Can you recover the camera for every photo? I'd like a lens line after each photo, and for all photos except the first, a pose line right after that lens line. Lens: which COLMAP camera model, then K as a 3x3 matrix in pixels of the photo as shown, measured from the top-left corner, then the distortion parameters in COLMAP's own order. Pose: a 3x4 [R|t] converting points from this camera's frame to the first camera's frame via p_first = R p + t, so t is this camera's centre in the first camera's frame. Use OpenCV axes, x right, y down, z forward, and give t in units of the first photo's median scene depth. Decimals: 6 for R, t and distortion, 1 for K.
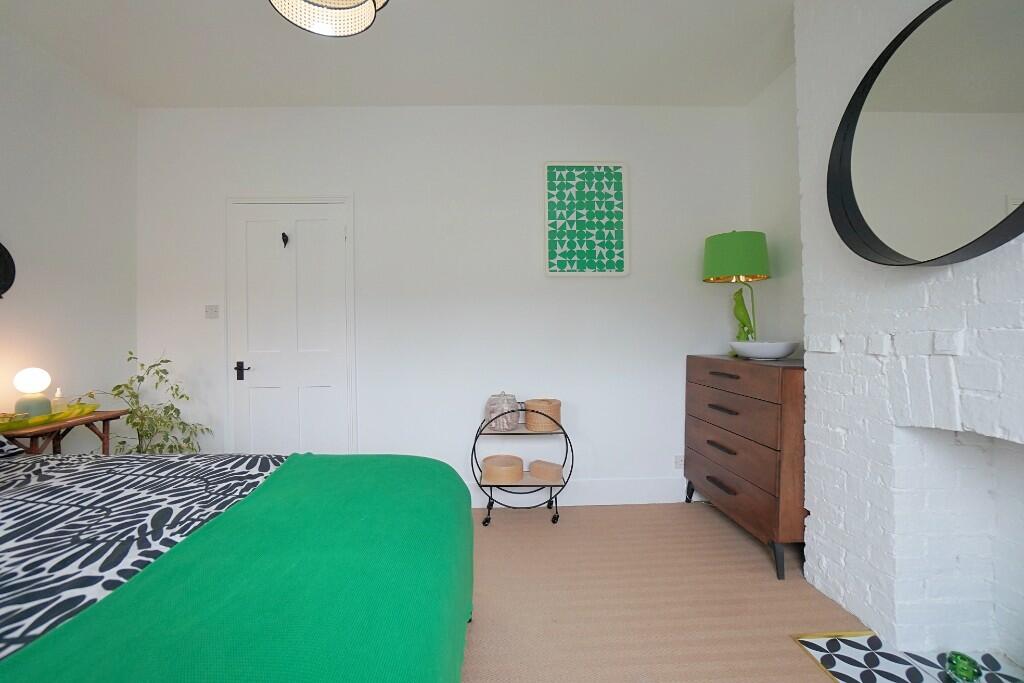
lens RADIAL K [[457.5, 0, 503.8], [0, 457.5, 332.2], [0, 0, 1]] dist [-0.063600, 0.025139]
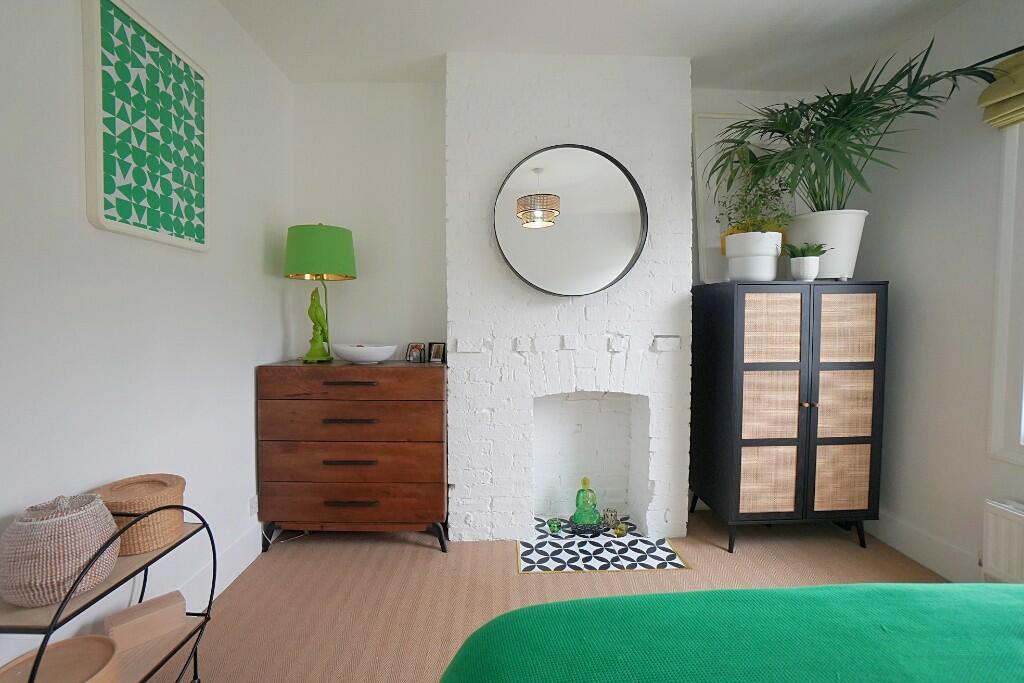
lens RADIAL K [[457.5, 0, 503.8], [0, 457.5, 332.2], [0, 0, 1]] dist [-0.063600, 0.025139]
pose [[0.009732, -0.014854, 0.999842, -0.362668], [-0.002819, 0.999885, 0.014882, -0.019661], [-0.999949, -0.002964, 0.009689, 0.571067]]
